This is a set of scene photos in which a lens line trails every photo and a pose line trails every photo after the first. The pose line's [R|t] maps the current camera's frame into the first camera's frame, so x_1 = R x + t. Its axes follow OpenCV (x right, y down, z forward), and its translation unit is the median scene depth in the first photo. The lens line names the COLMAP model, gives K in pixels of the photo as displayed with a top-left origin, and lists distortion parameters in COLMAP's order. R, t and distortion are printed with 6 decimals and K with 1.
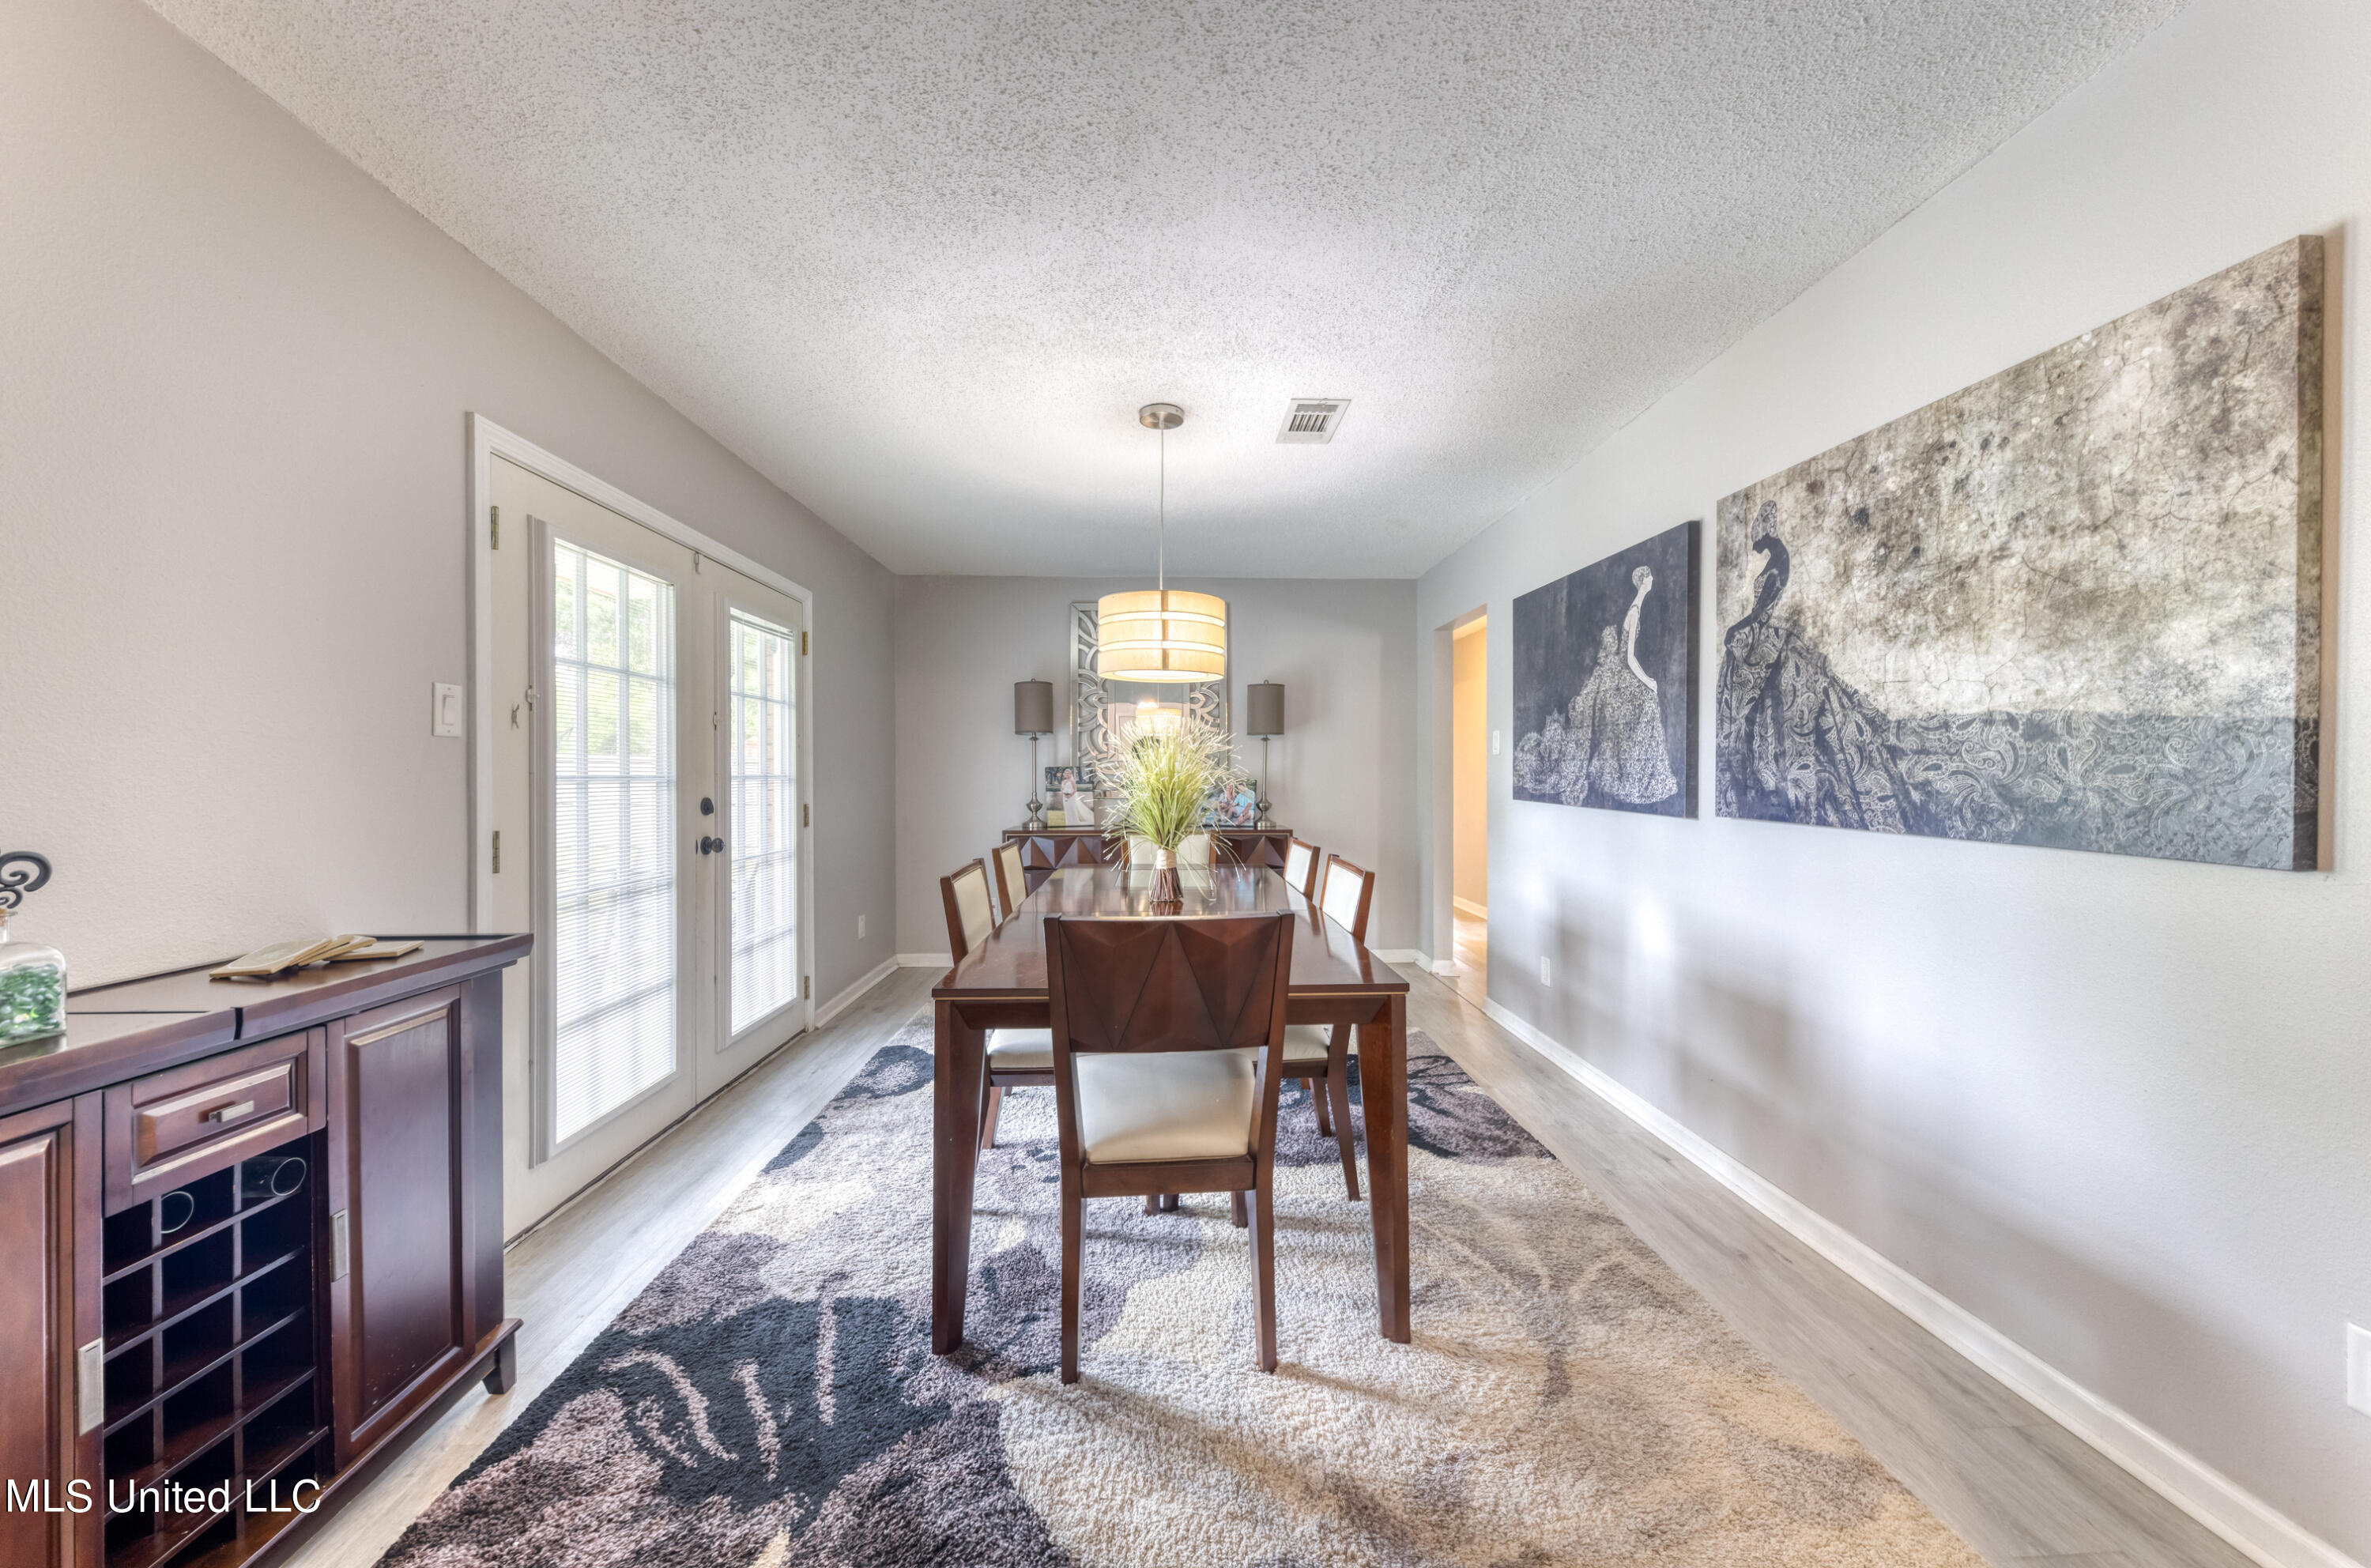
lens RADIAL K [[812.8, 0, 1182.5], [0, 812.8, 776.7], [0, 0, 1]] dist [-0.001939, -0.000169]
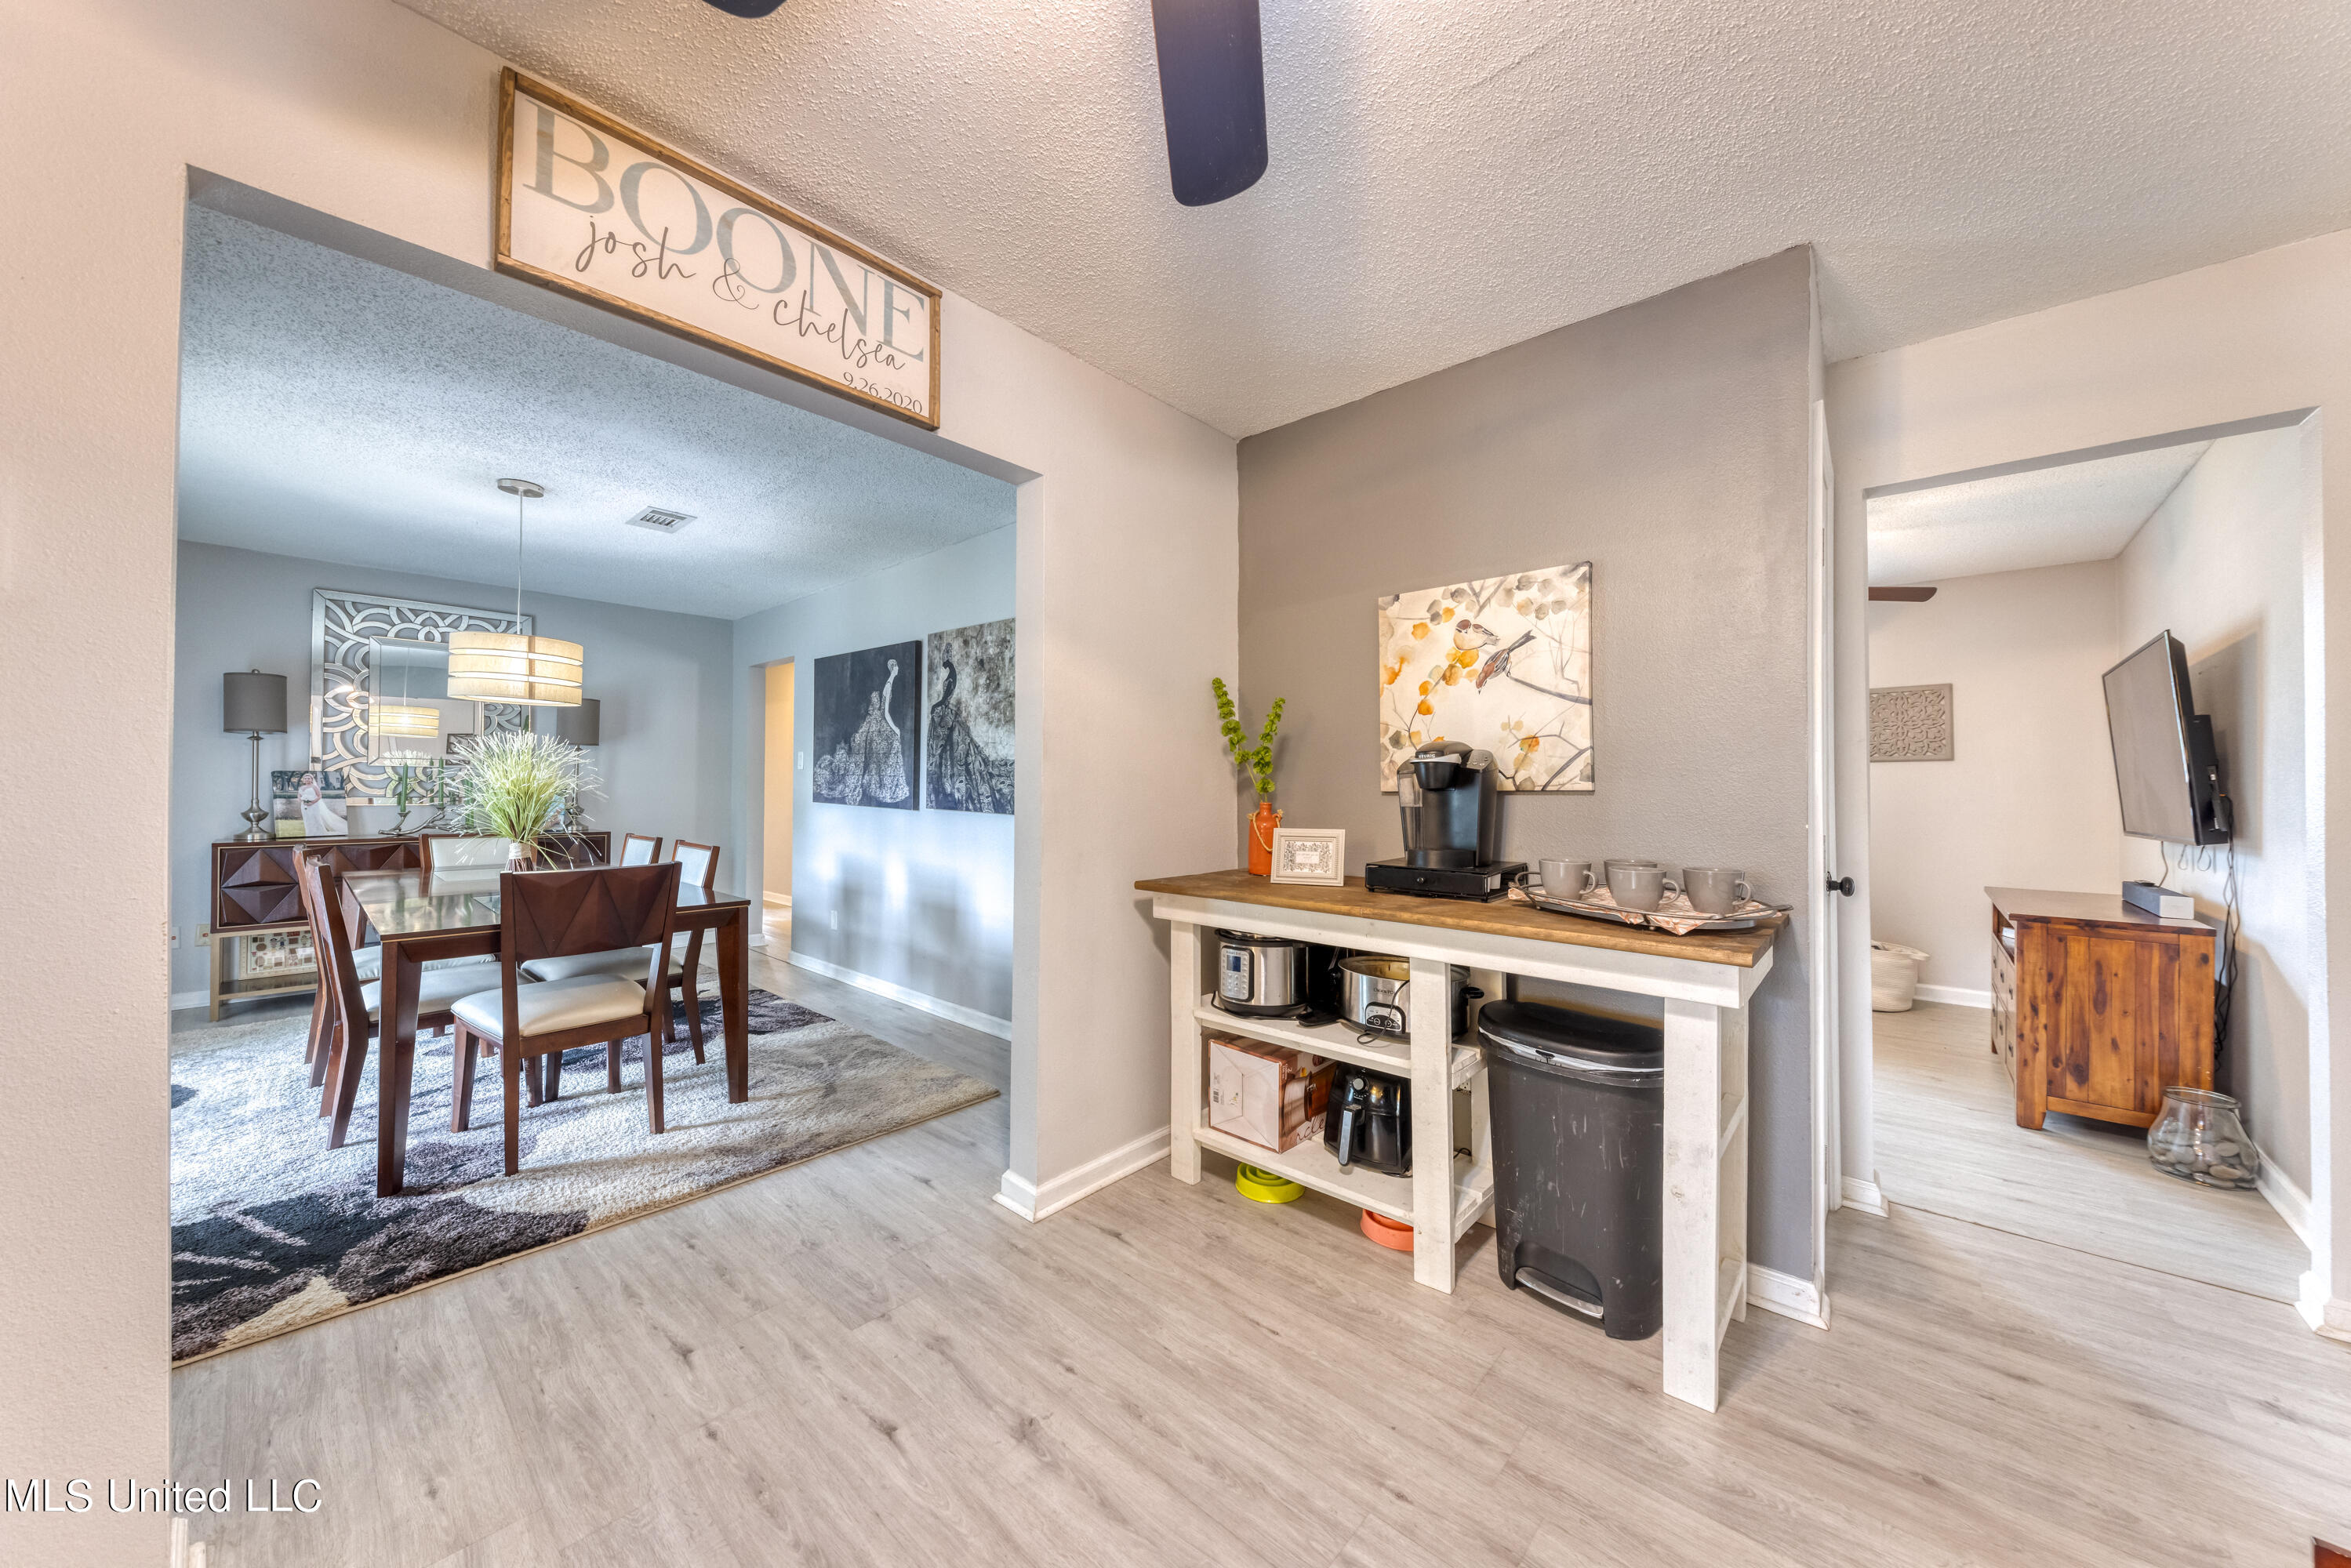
lens RADIAL K [[812.0, 0, 1171.6], [0, 812.0, 782.1], [0, 0, 1]] dist [0.016008, -0.007381]
pose [[0.697946, 0.011420, 0.716059, -0.275143], [-0.007202, 0.999934, -0.008927, 0.002702], [-0.716114, 0.001073, 0.697982, -0.698556]]
